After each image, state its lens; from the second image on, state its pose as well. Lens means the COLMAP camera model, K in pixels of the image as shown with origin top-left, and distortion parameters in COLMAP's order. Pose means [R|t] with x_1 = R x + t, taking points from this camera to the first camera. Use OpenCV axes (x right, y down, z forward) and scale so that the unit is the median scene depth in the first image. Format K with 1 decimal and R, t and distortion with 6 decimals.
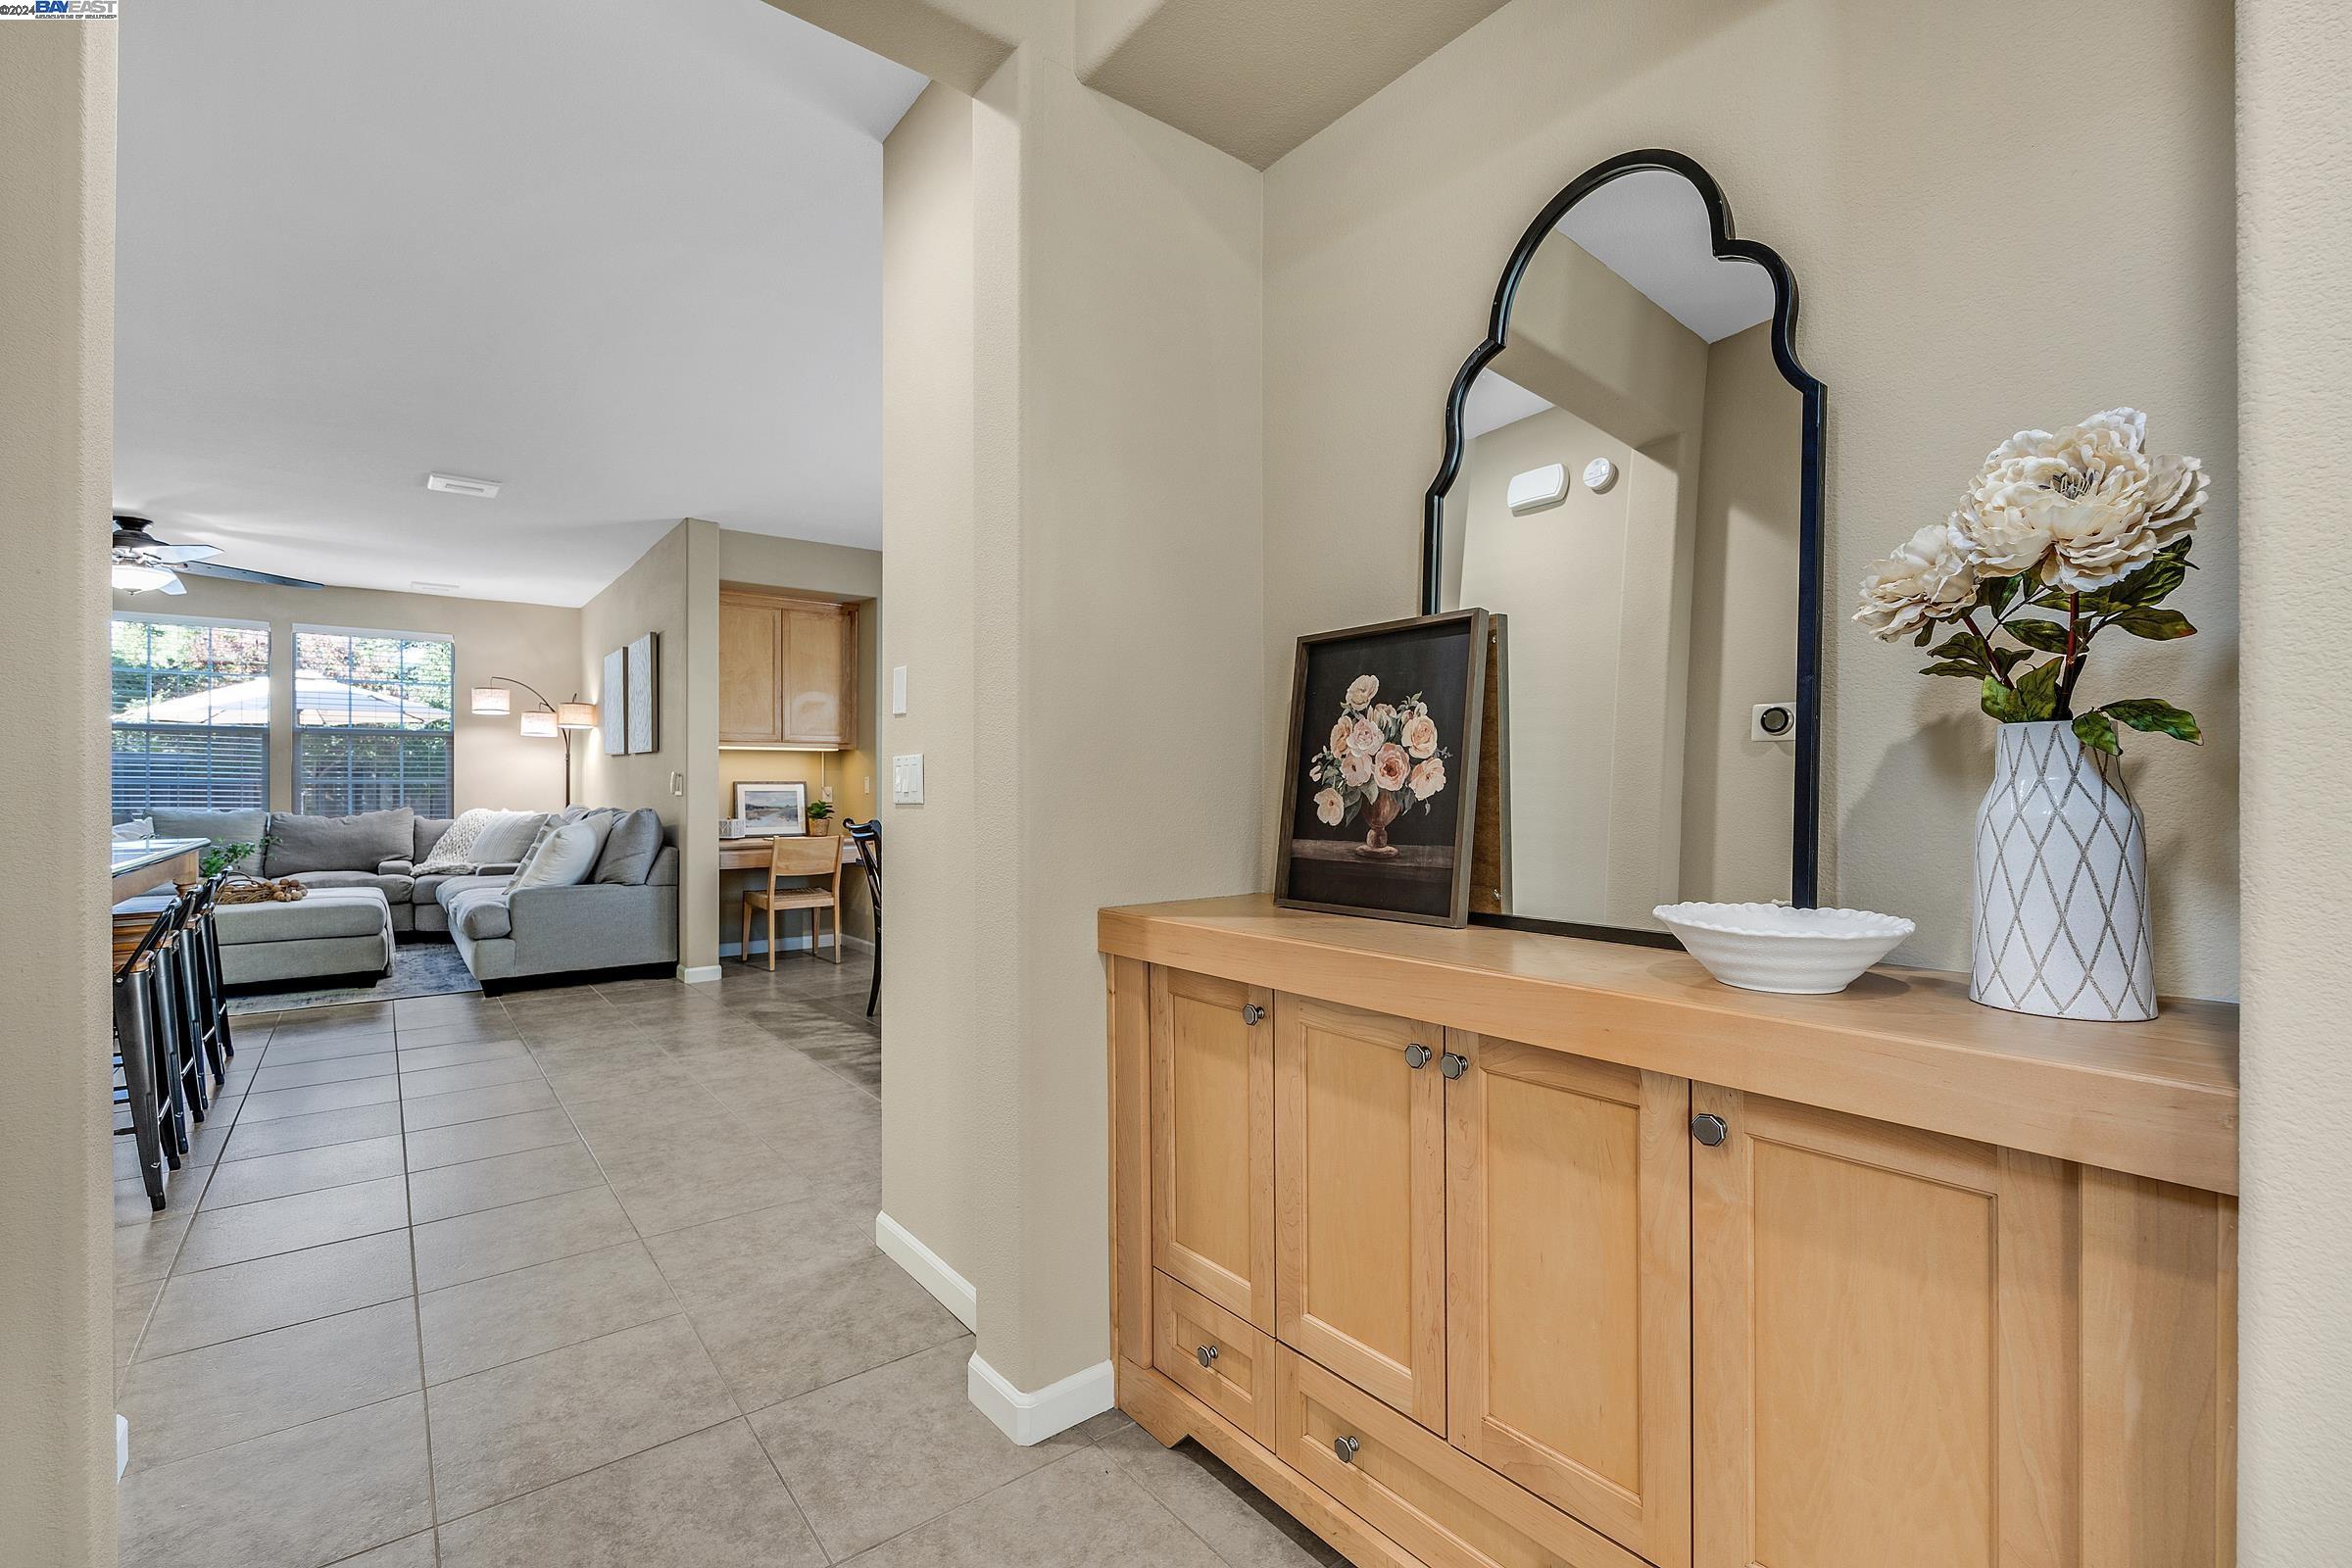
lens RADIAL K [[1031.4, 0, 1177.9], [0, 1031.4, 779.3], [0, 0, 1]] dist [-0.002506, -0.000165]
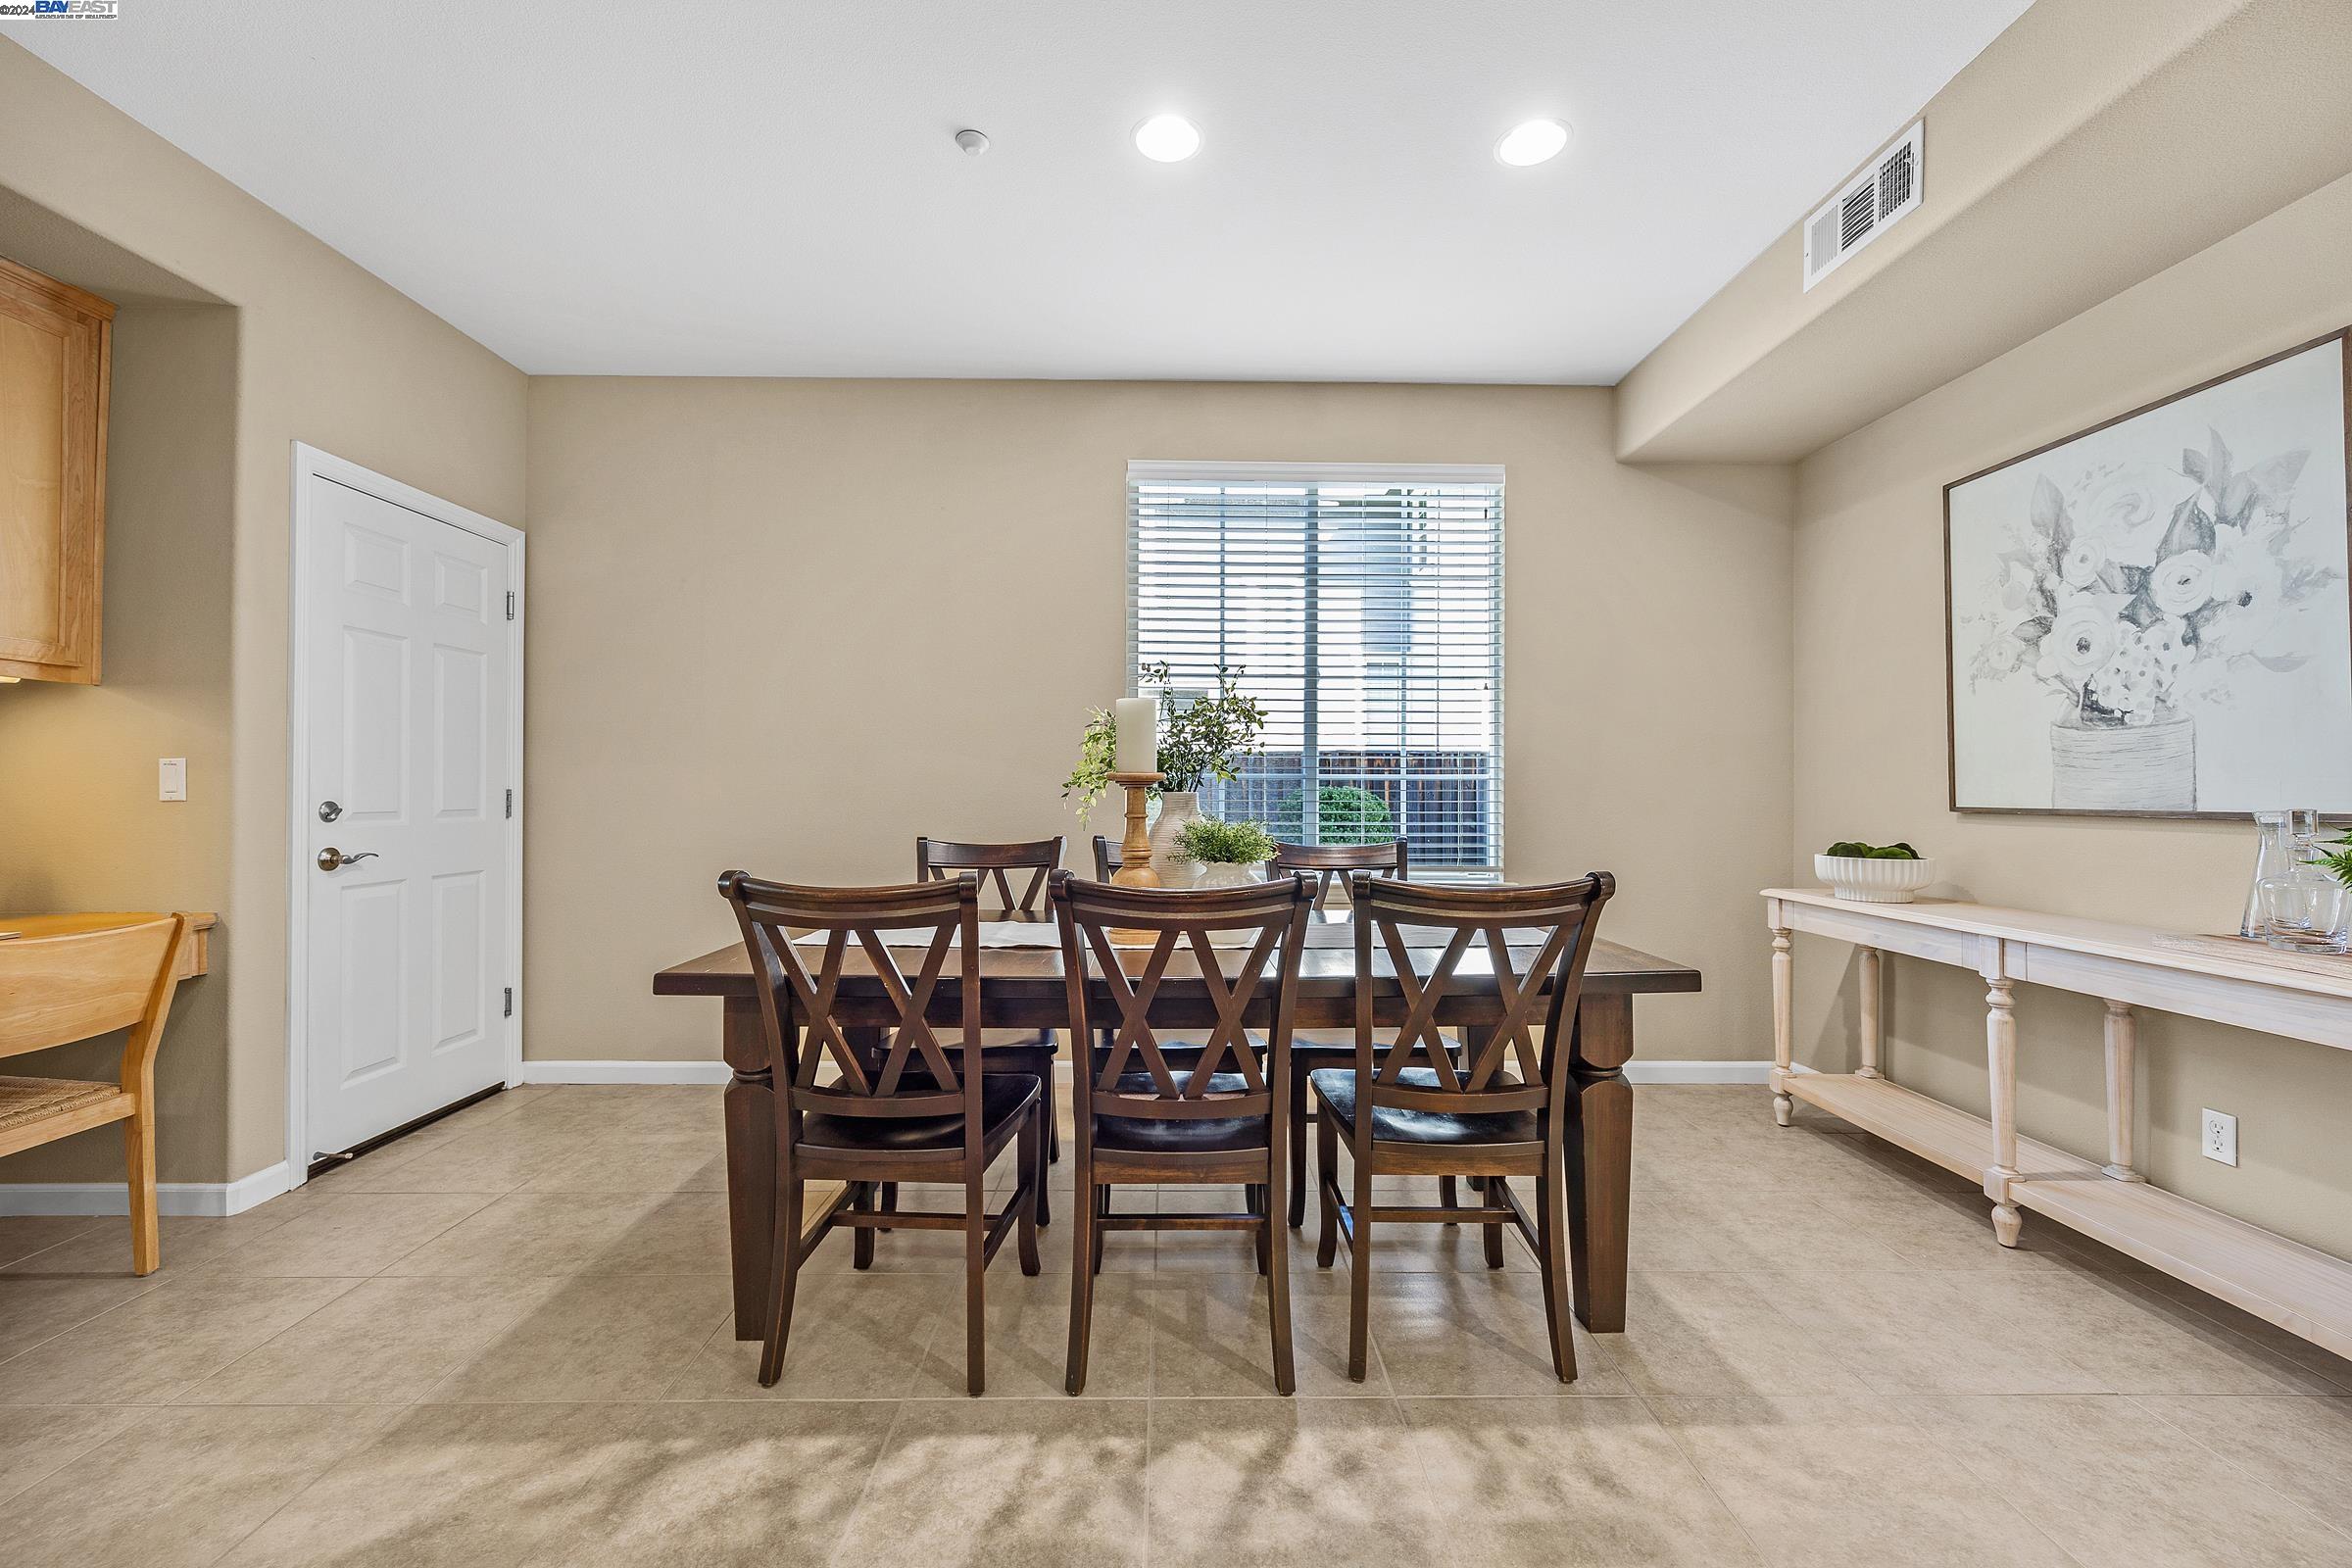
lens RADIAL K [[942.6, 0, 1177.8], [0, 942.6, 786.7], [0, 0, 1]] dist [-0.000972, -0.000282]
pose [[0.604699, 0.010139, 0.796389, -0.323360], [-0.012240, 0.999919, -0.003436, 0.004792], [-0.796360, -0.007671, 0.604774, 0.443736]]
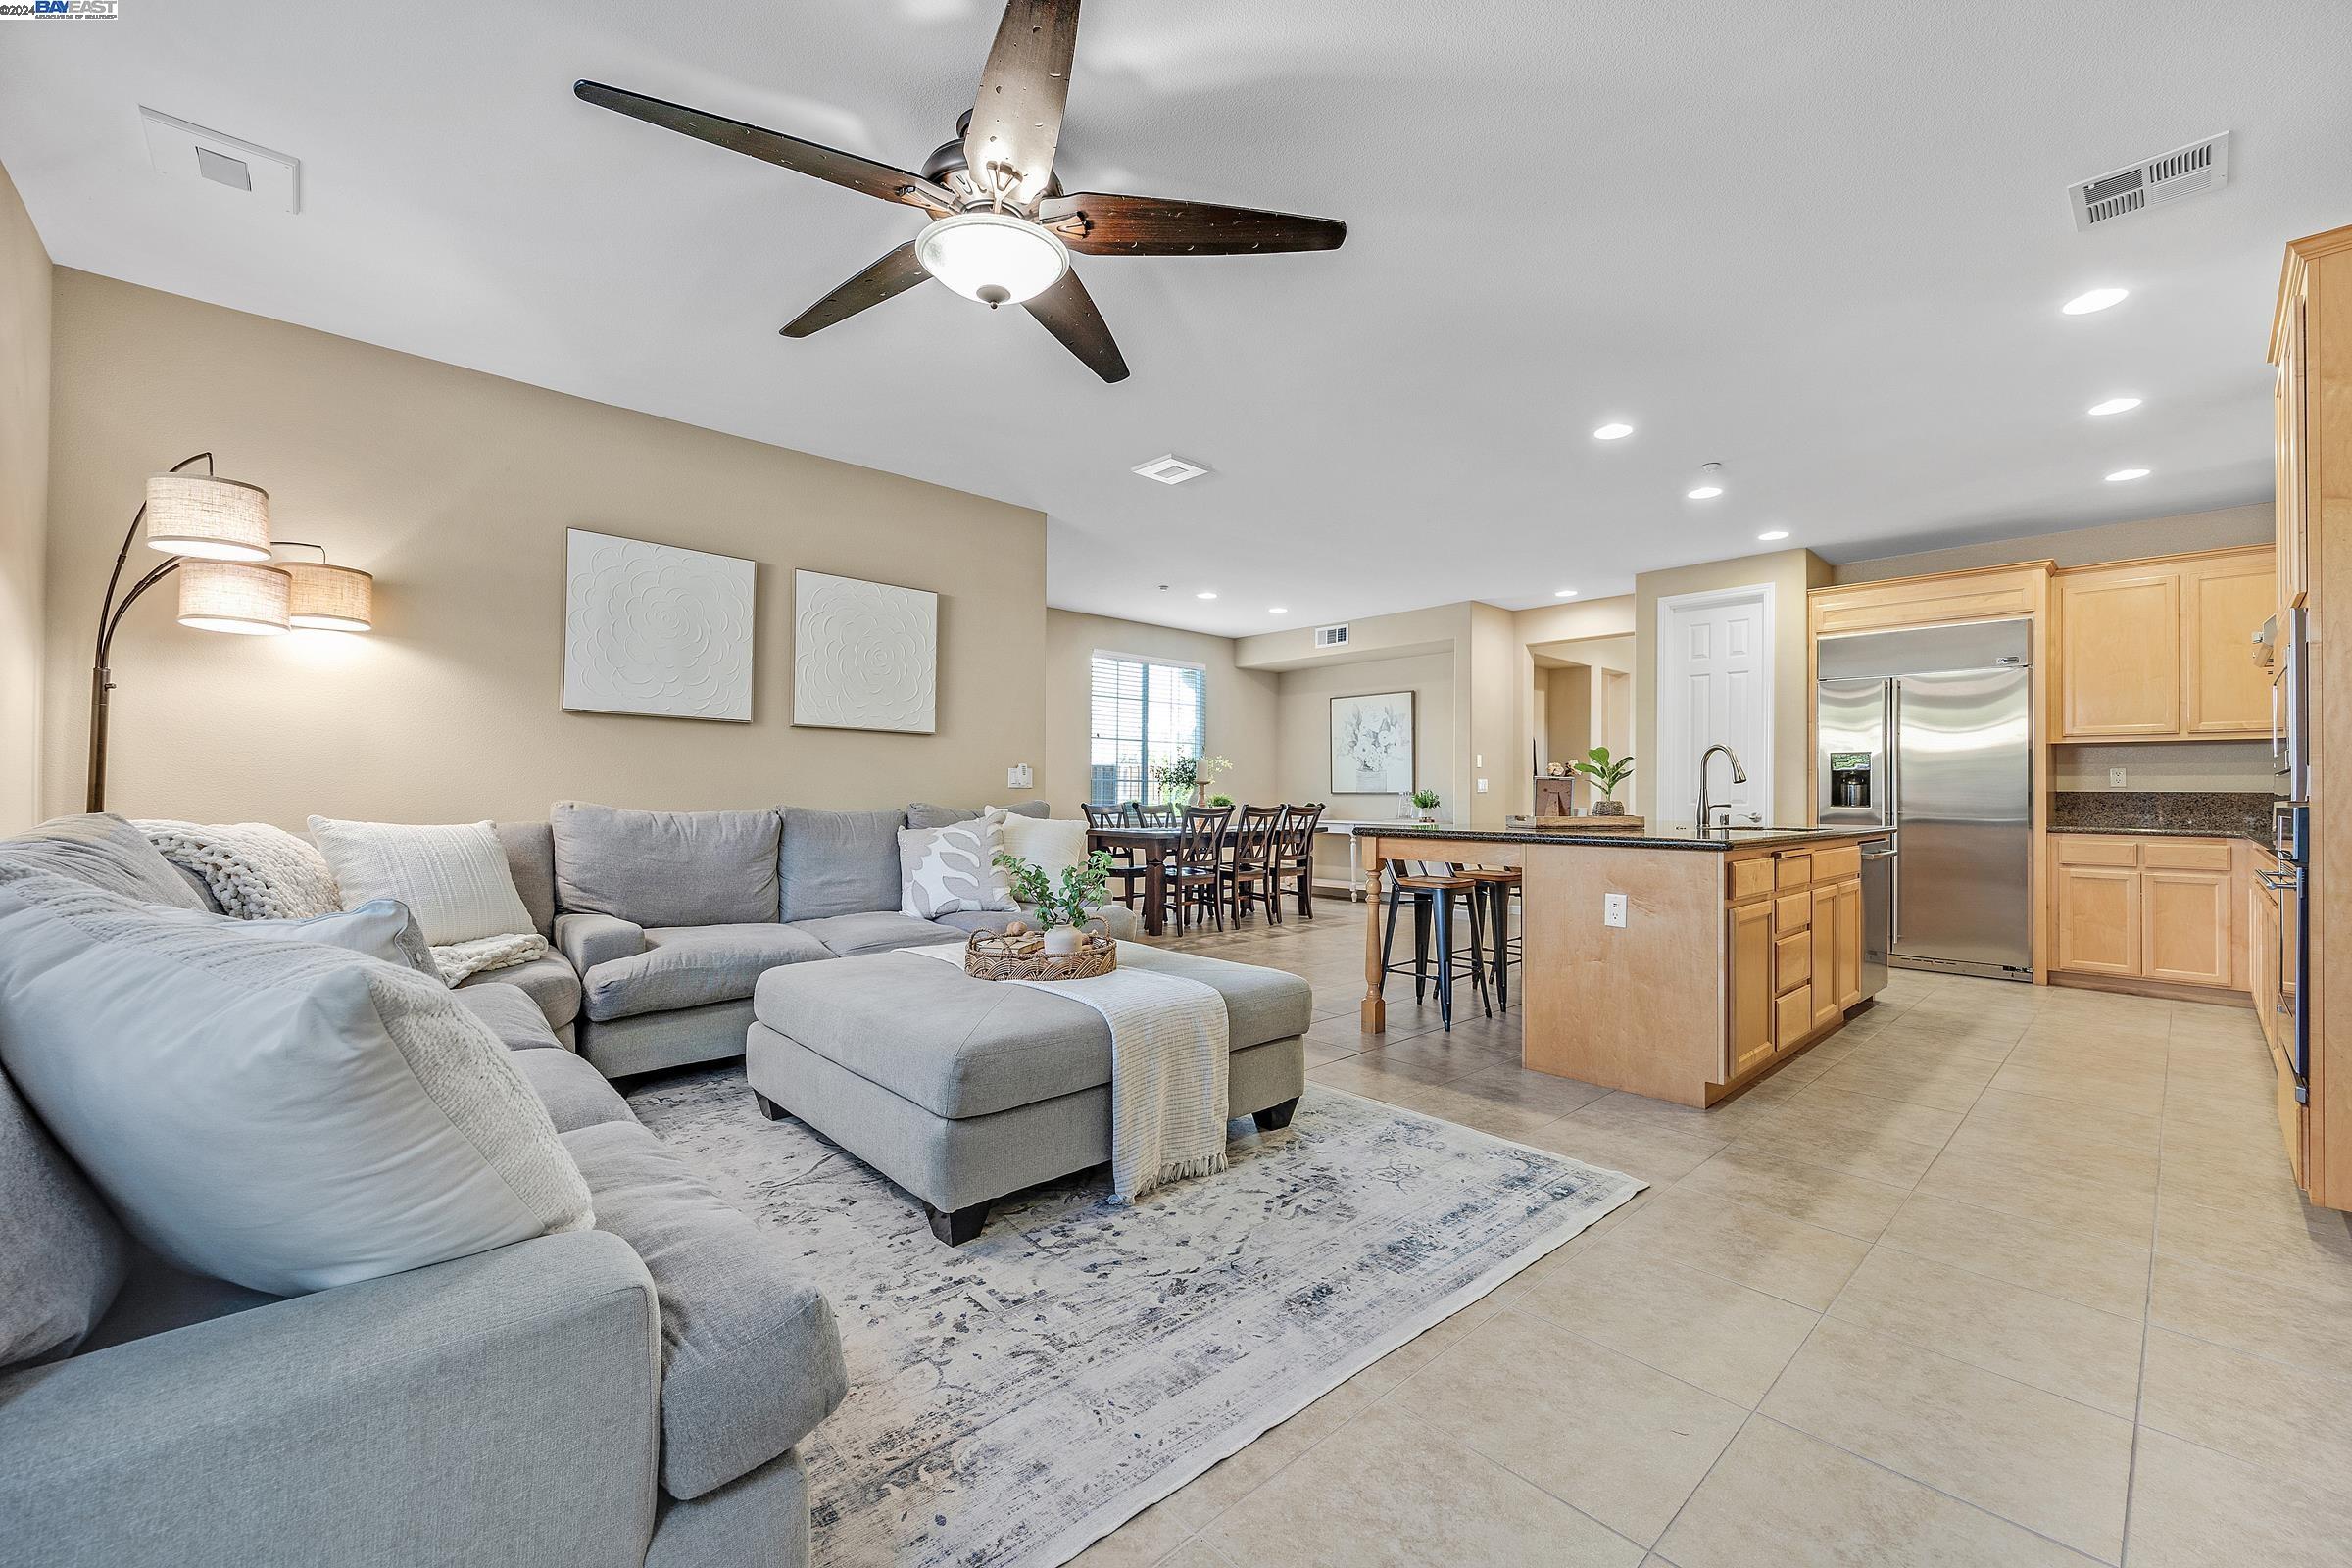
lens RADIAL K [[942.6, 0, 1183.9], [0, 942.6, 784.2], [0, 0, 1]] dist [-0.000972, -0.000282]
pose [[-0.093181, 0.013374, 0.995559, -1.107064], [-0.013212, 0.999805, -0.014668, 0.018678], [-0.995561, -0.014520, -0.092987, 0.747936]]
